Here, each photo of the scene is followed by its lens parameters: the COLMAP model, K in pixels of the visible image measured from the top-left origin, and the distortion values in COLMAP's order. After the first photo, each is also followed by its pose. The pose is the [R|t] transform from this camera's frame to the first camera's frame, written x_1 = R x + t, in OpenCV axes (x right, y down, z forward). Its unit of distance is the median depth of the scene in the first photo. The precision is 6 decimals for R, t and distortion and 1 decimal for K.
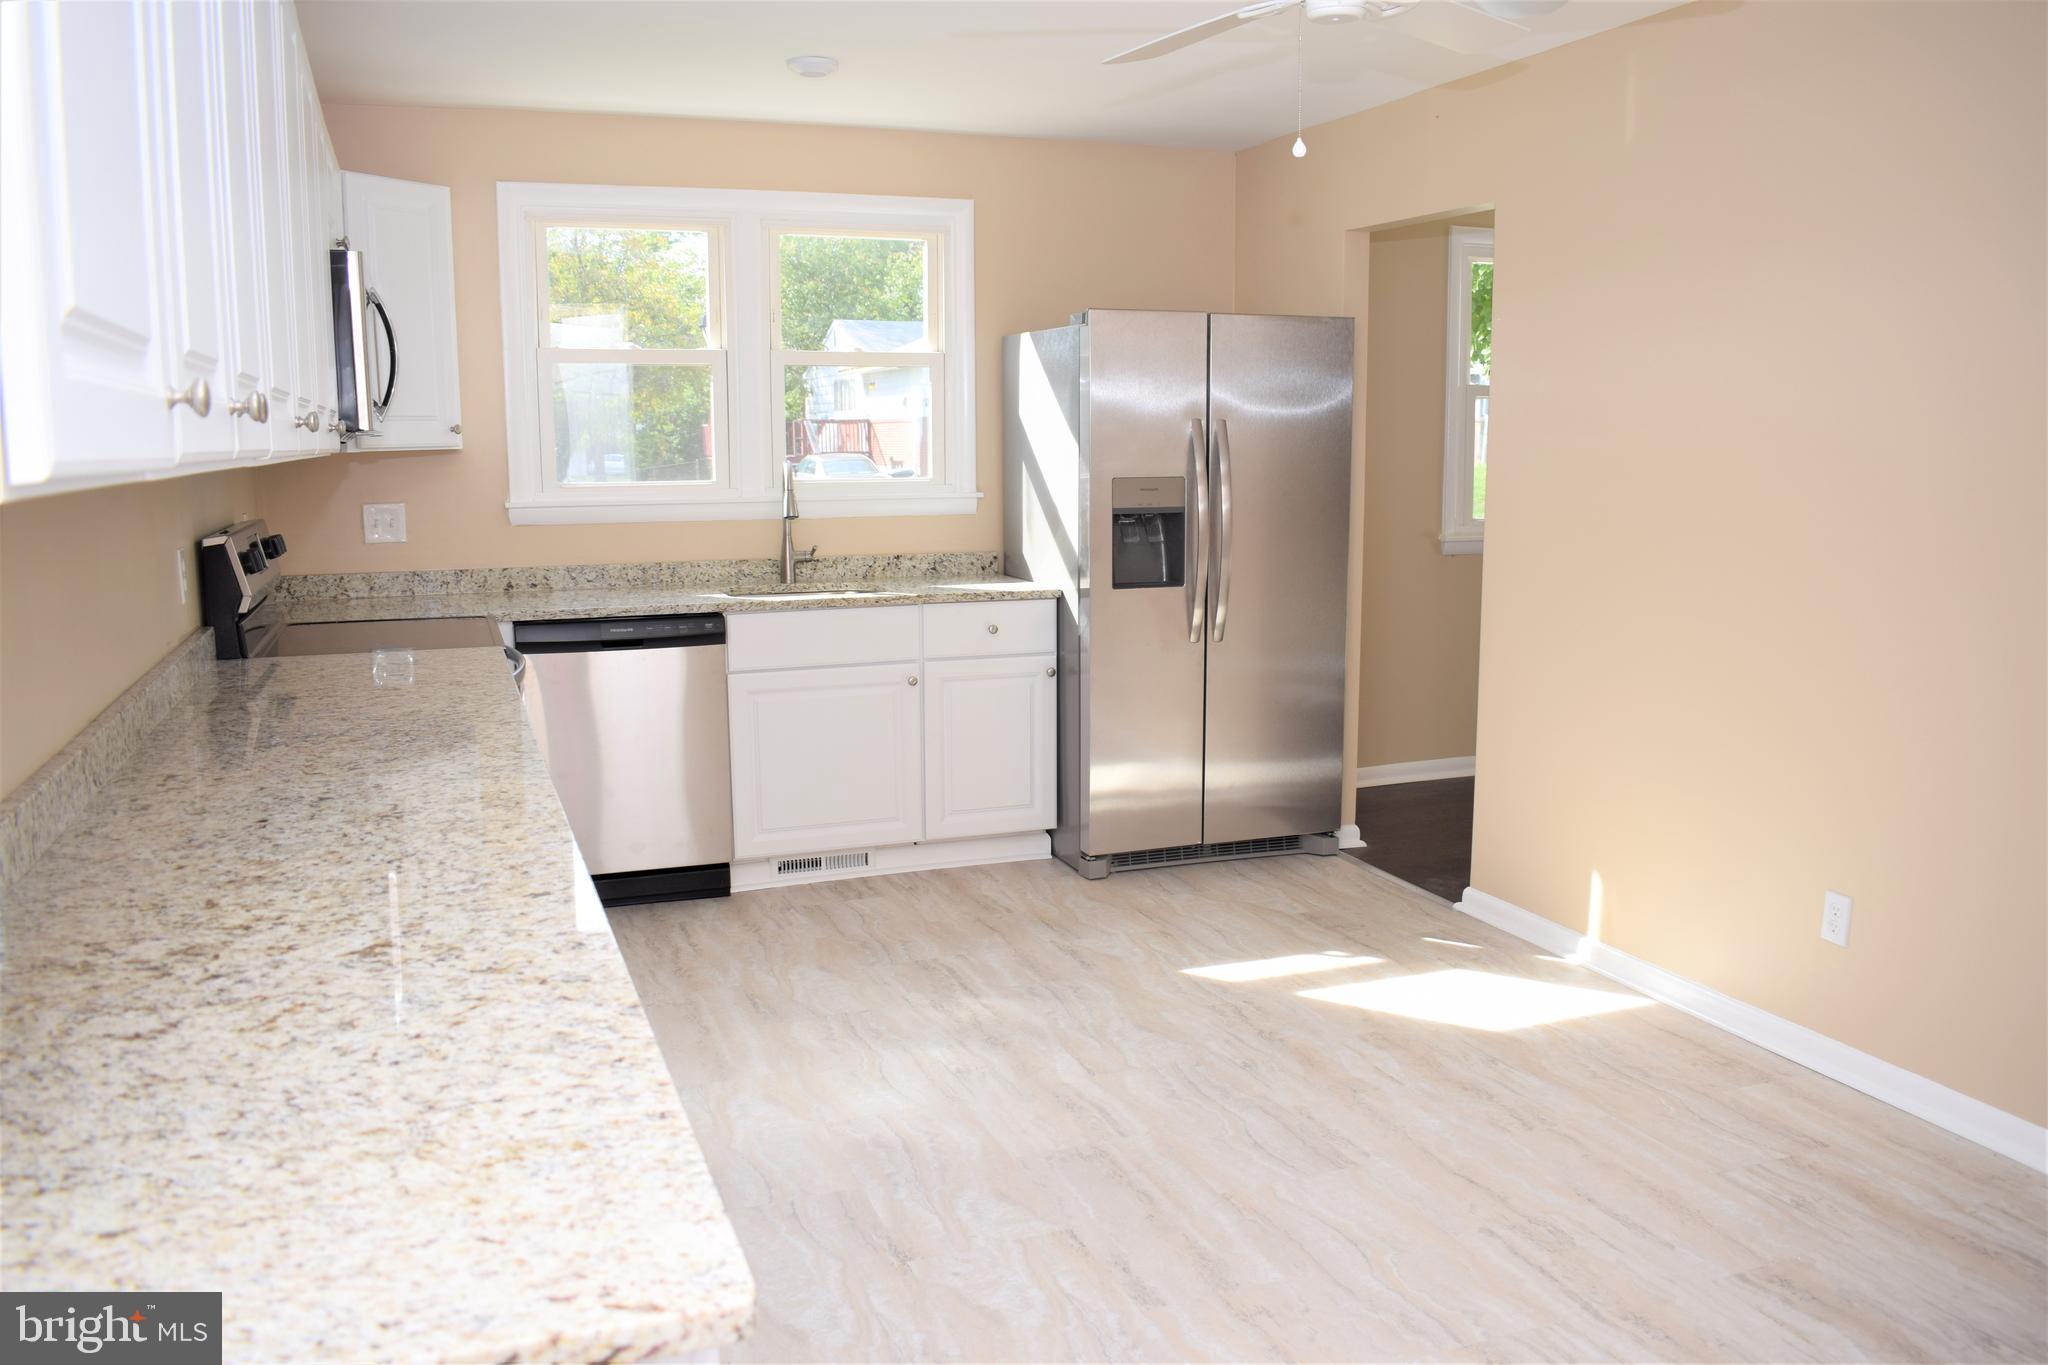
lens RADIAL K [[1616.5, 0, 1036.2], [0, 1616.5, 686.8], [0, 0, 1]] dist [-0.093292, 0.012647]
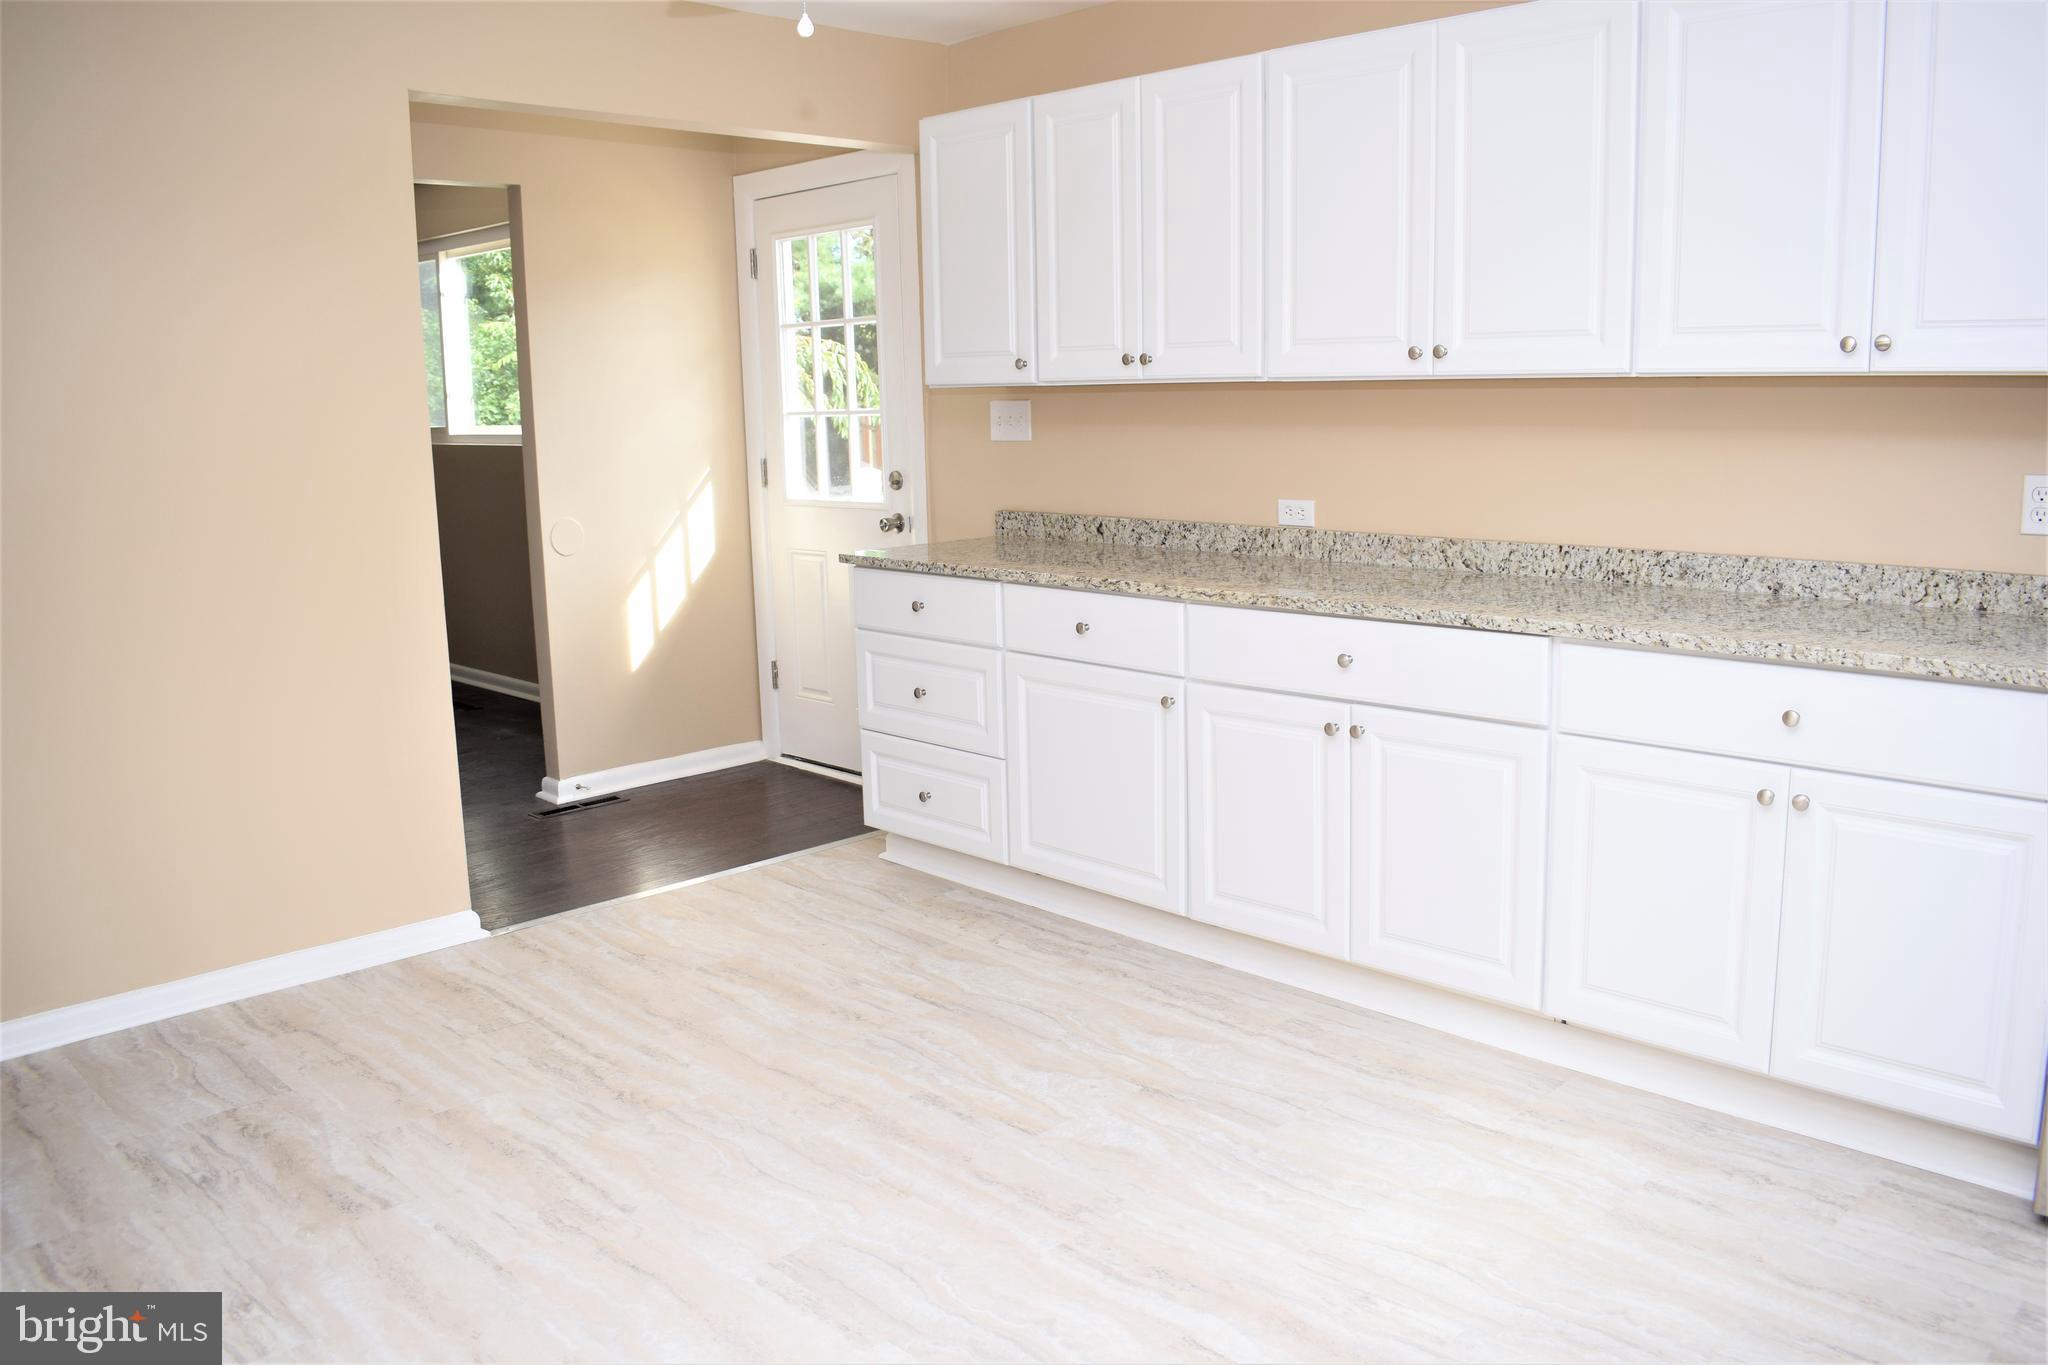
lens RADIAL K [[1616.5, 0, 1026.9], [0, 1616.5, 665.4], [0, 0, 1]] dist [-0.093292, 0.012647]
pose [[-0.917226, 0.092006, -0.387596, 0.239885], [-0.036447, 0.949501, 0.311640, -0.165443], [0.396696, 0.299971, -0.867554, 1.085400]]
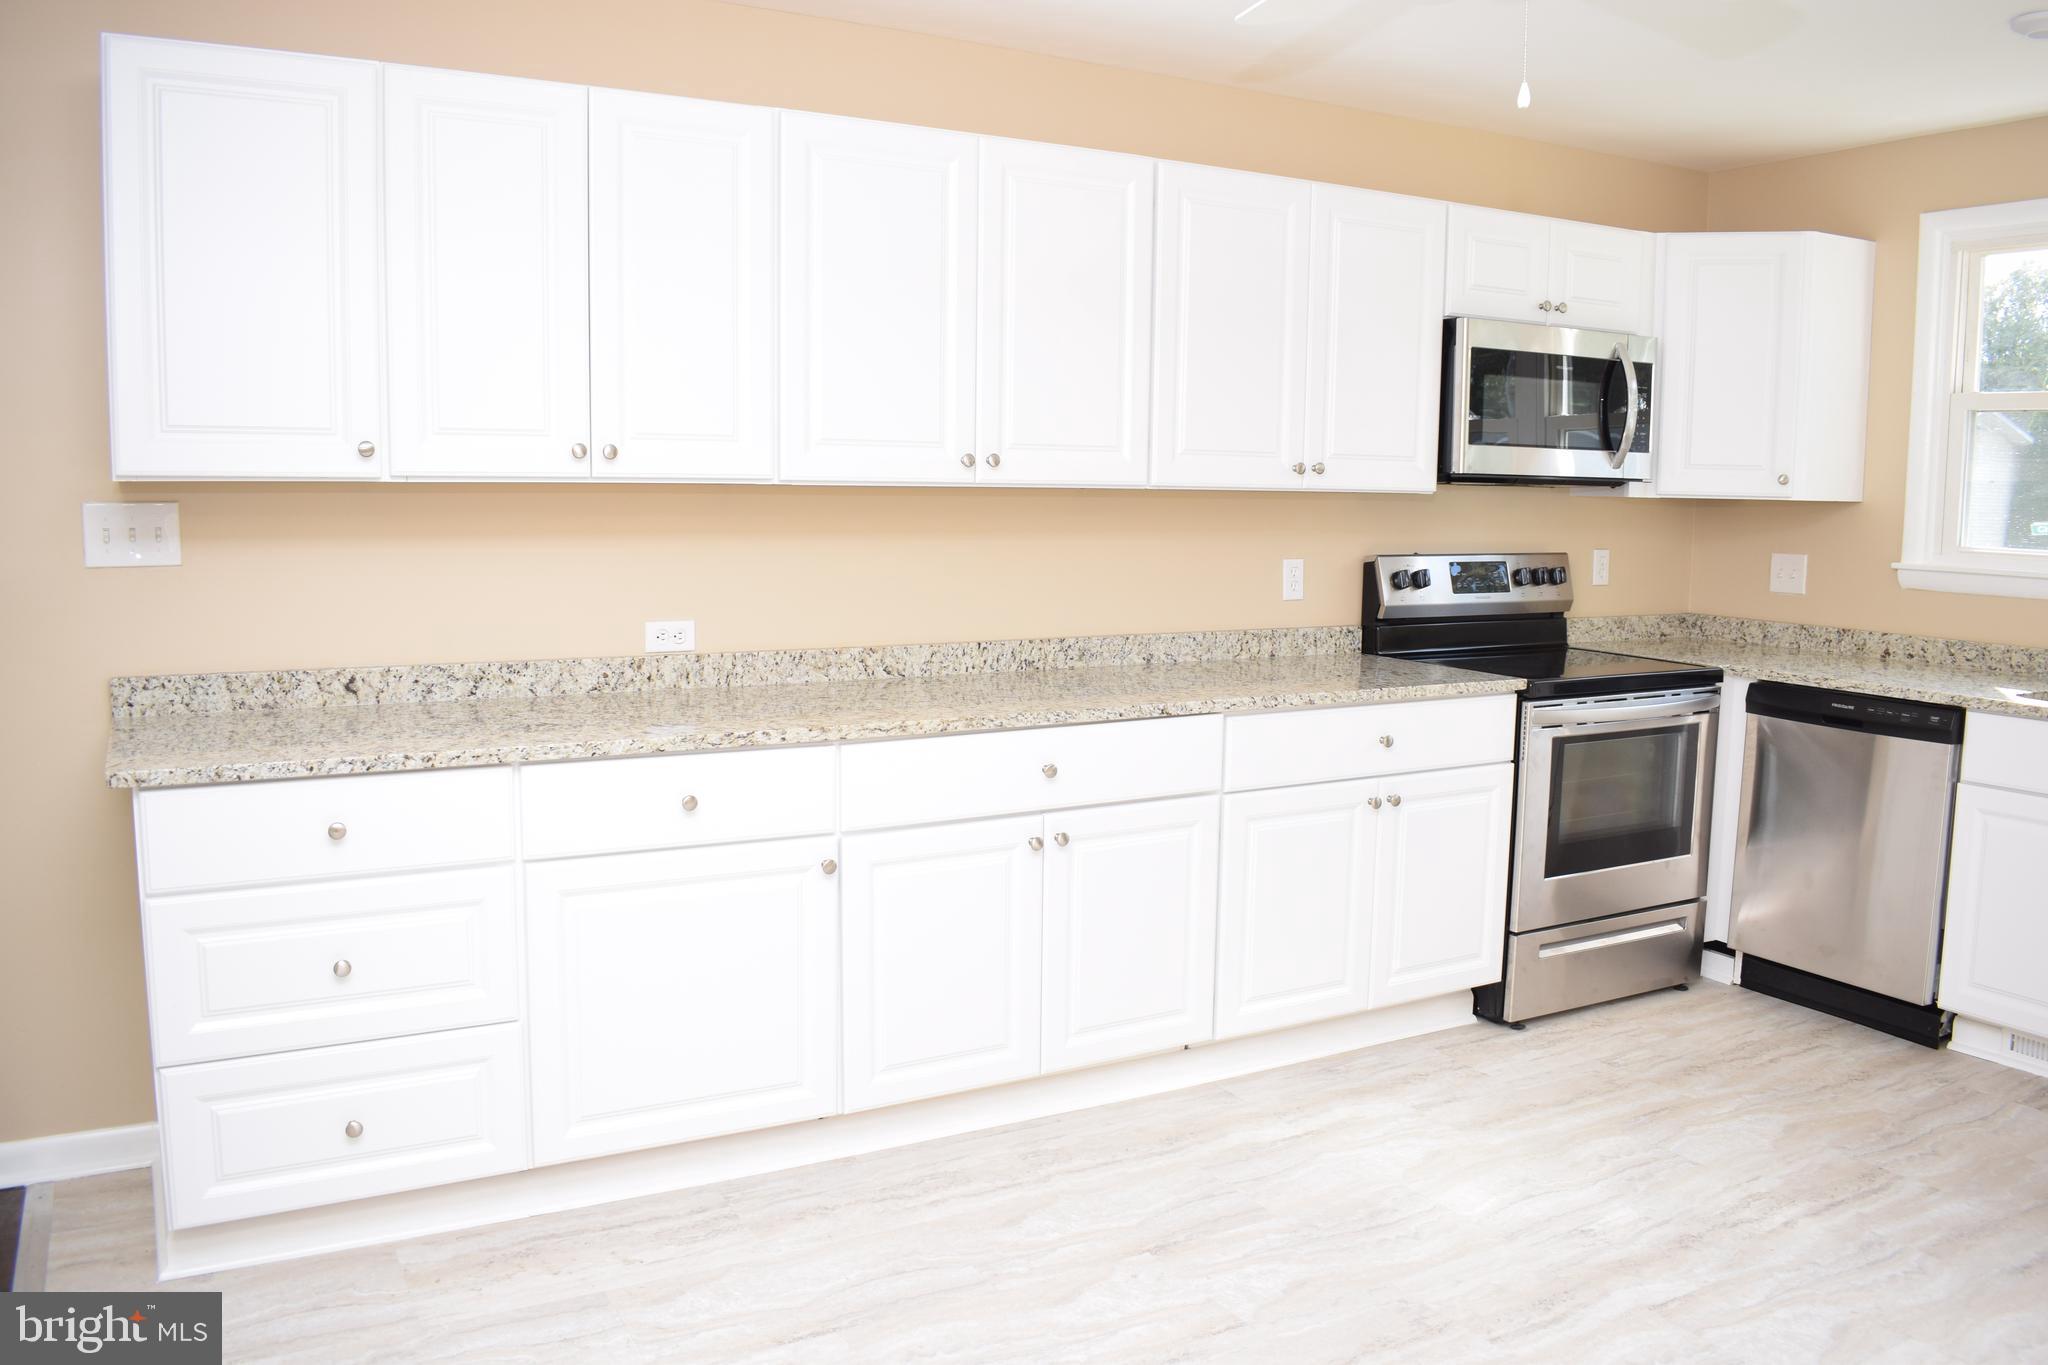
lens RADIAL K [[1616.5, 0, 1040.1], [0, 1616.5, 685.2], [0, 0, 1]] dist [-0.093292, 0.012647]
pose [[0.152412, 0.132441, -0.979403, 0.515735], [-0.169445, 0.979809, 0.106127, -0.062315], [0.973683, 0.149780, 0.171776, 0.400109]]
